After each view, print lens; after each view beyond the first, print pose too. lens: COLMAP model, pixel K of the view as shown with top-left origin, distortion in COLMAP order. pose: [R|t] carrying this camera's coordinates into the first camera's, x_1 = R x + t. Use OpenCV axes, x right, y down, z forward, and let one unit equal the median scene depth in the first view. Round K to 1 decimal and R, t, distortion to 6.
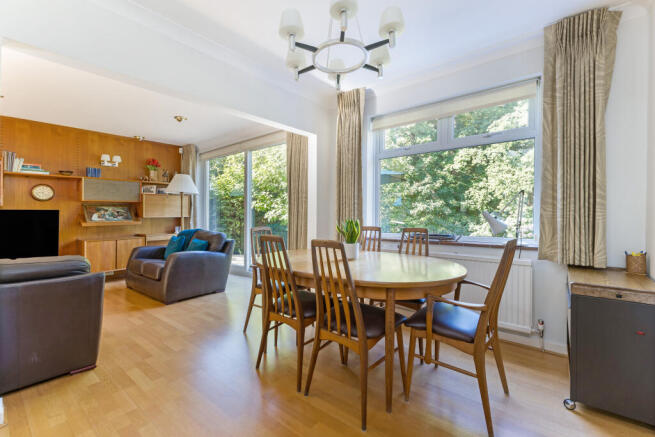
lens RADIAL K [[282.9, 0, 328.2], [0, 282.9, 216.0], [0, 0, 1]] dist [0.000960, 0.000115]
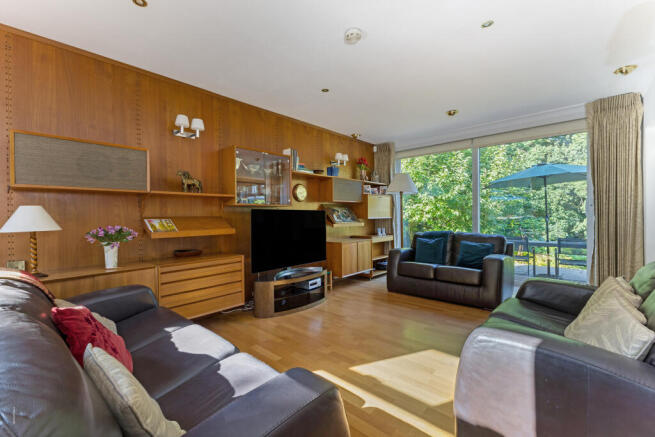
lens RADIAL K [[282.9, 0, 328.2], [0, 282.9, 216.0], [0, 0, 1]] dist [0.000960, 0.000115]
pose [[0.997894, -0.003778, -0.064761, -0.619022], [0.003308, 0.999967, -0.007369, 0.002460], [0.064787, 0.007139, 0.997874, 0.034013]]
